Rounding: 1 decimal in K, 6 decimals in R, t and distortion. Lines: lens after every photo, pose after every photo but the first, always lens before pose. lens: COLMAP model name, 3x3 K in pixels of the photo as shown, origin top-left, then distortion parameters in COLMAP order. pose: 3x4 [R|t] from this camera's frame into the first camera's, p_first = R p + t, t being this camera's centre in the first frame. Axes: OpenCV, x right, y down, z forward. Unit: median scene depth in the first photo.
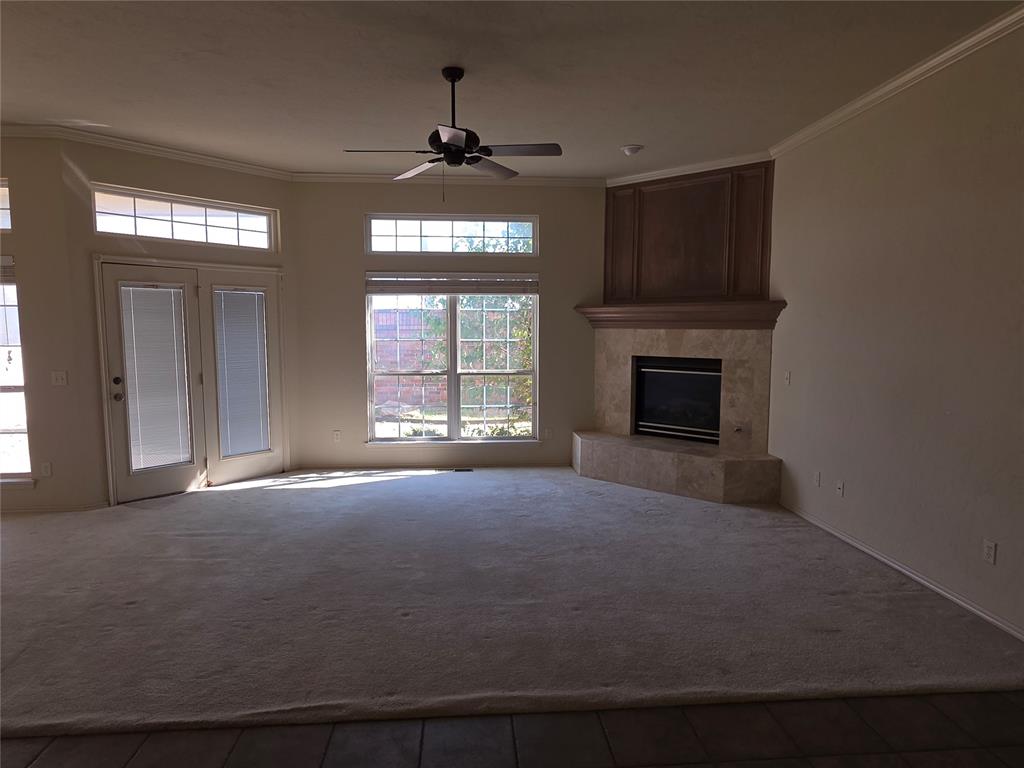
lens RADIAL K [[636.1, 0, 512.5], [0, 636.1, 387.3], [0, 0, 1]] dist [-0.001495, 0.000099]
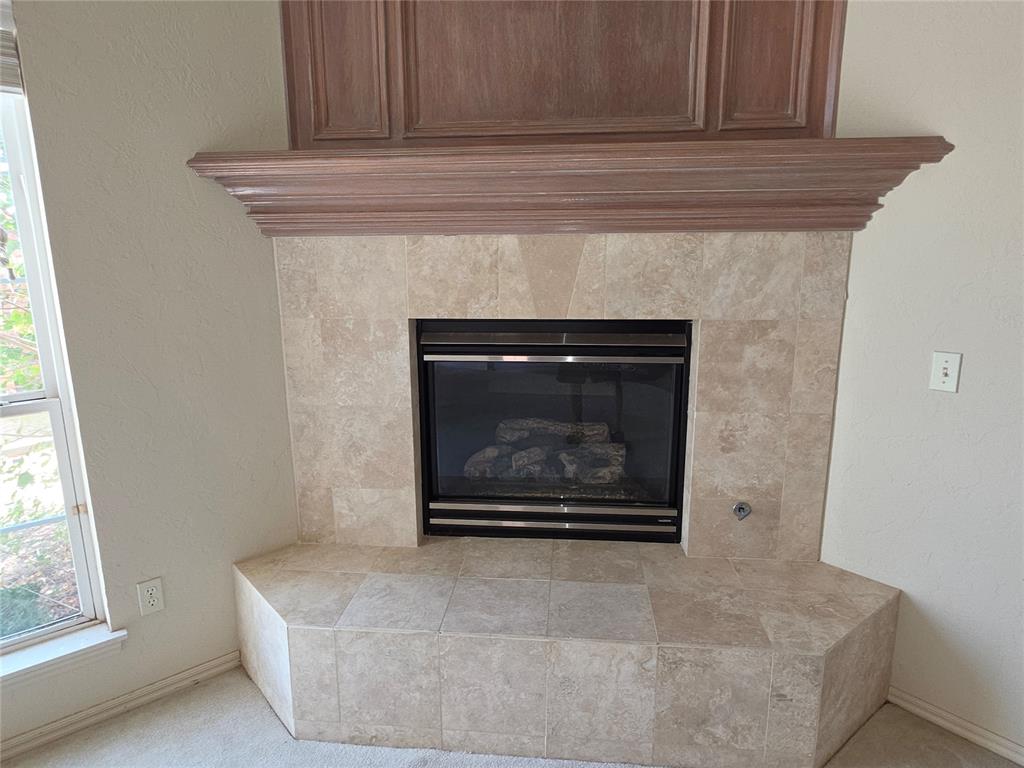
lens RADIAL K [[636.1, 0, 512.5], [0, 636.1, 387.3], [0, 0, 1]] dist [-0.001495, 0.000099]
pose [[0.808902, -0.130139, 0.573360, 0.042114], [0.066137, 0.989147, 0.131205, -0.059423], [-0.584212, -0.068212, 0.808730, 0.763645]]
